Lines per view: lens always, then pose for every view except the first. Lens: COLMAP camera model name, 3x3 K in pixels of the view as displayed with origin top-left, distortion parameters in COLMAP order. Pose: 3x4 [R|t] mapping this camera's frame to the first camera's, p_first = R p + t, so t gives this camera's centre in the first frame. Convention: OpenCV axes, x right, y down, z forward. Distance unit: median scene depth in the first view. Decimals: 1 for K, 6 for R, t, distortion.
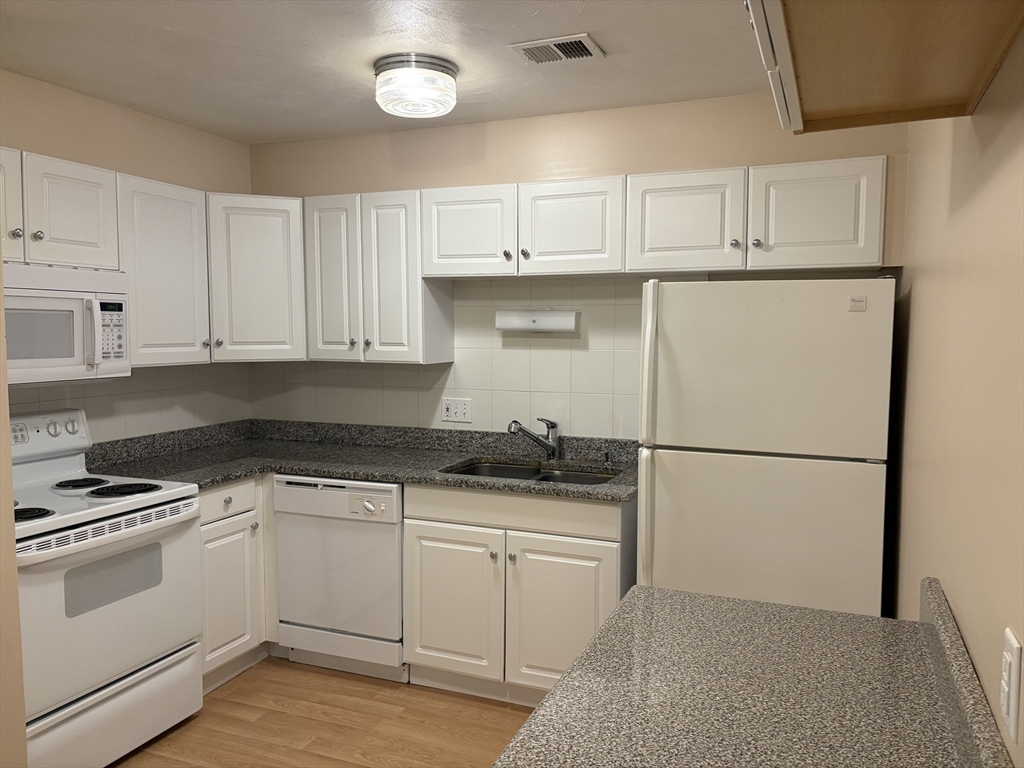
lens RADIAL K [[770.7, 0, 515.5], [0, 770.7, 387.0], [0, 0, 1]] dist [0.055489, -0.064183]
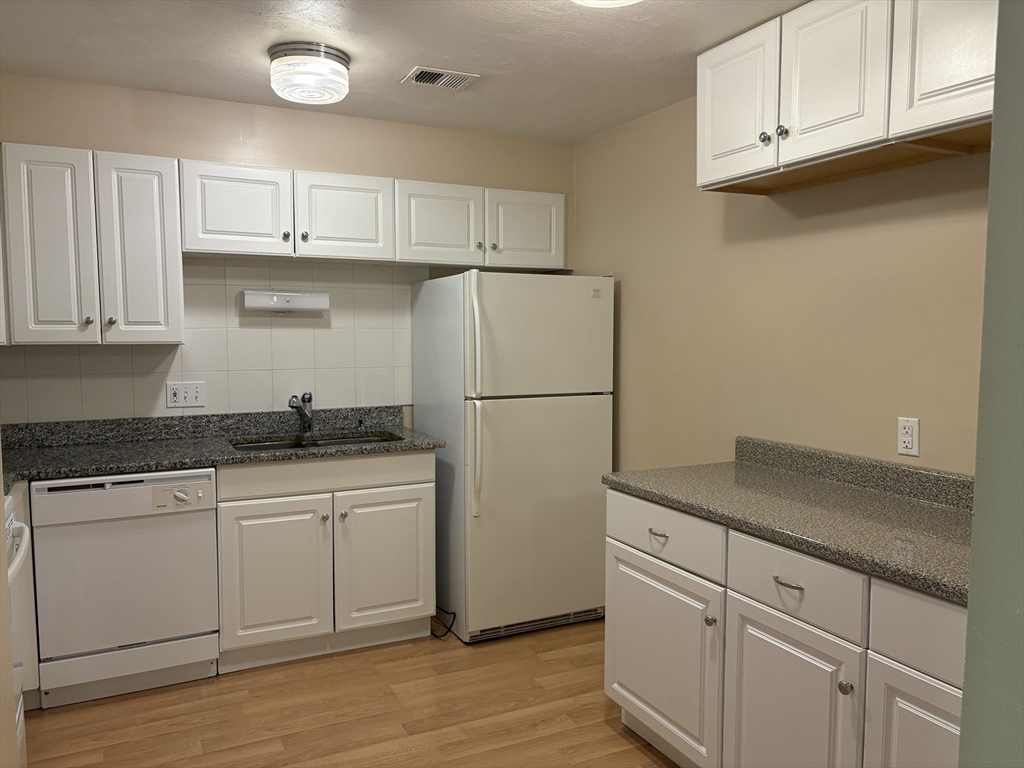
lens RADIAL K [[770.7, 0, 515.5], [0, 770.7, 387.0], [0, 0, 1]] dist [0.055489, -0.064183]
pose [[0.660025, -0.059144, 0.748912, -0.582668], [0.058933, 0.997900, 0.026870, 0.021164], [-0.748928, 0.026401, 0.662125, 0.075790]]
